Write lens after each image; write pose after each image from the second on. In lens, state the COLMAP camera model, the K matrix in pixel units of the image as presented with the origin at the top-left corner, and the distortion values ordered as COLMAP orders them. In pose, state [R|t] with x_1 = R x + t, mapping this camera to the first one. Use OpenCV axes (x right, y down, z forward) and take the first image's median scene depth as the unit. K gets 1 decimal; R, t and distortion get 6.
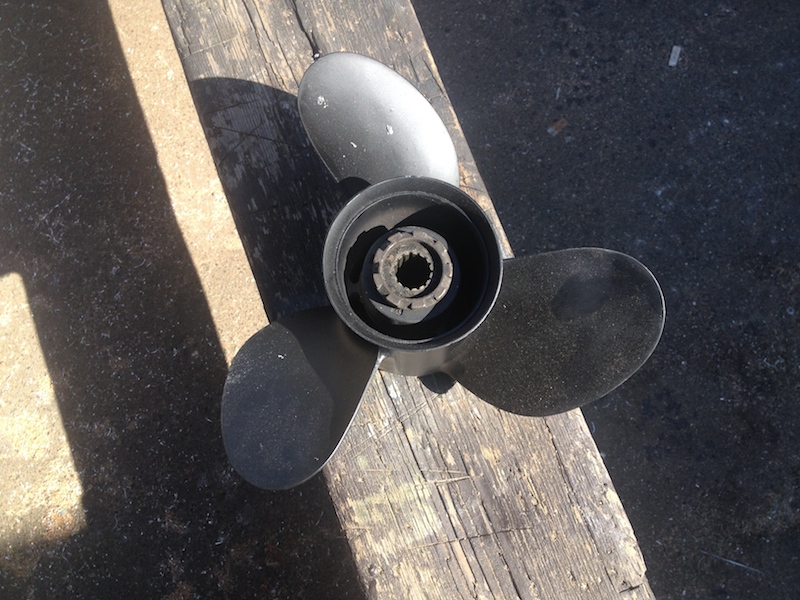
lens RADIAL K [[749.2, 0, 400.0], [0, 749.2, 300.0], [0, 0, 1]] dist [0.130879, -0.308692]
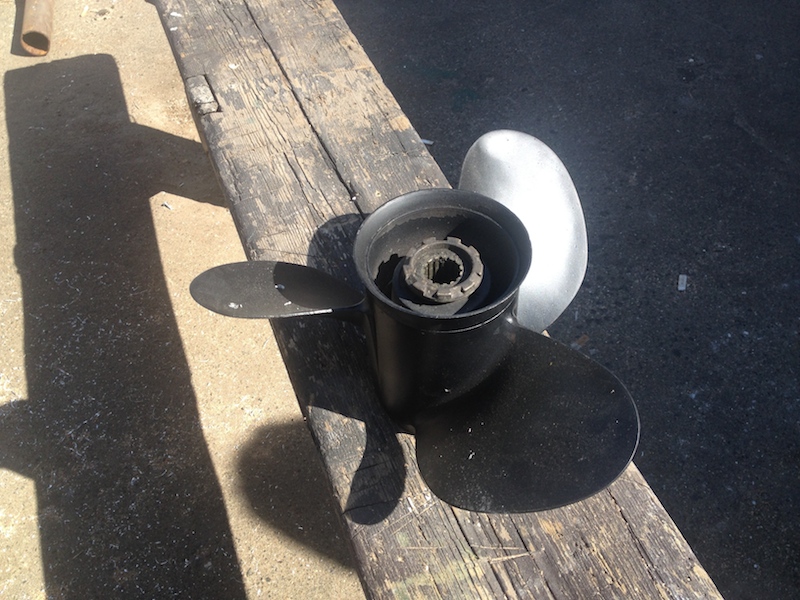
lens RADIAL K [[749.2, 0, 400.0], [0, 749.2, 300.0], [0, 0, 1]] dist [0.130879, -0.308692]
pose [[0.999387, -0.027814, -0.021240, -0.016756], [0.014946, 0.887990, -0.459620, 0.232895], [0.031645, 0.459021, 0.887862, 0.066776]]
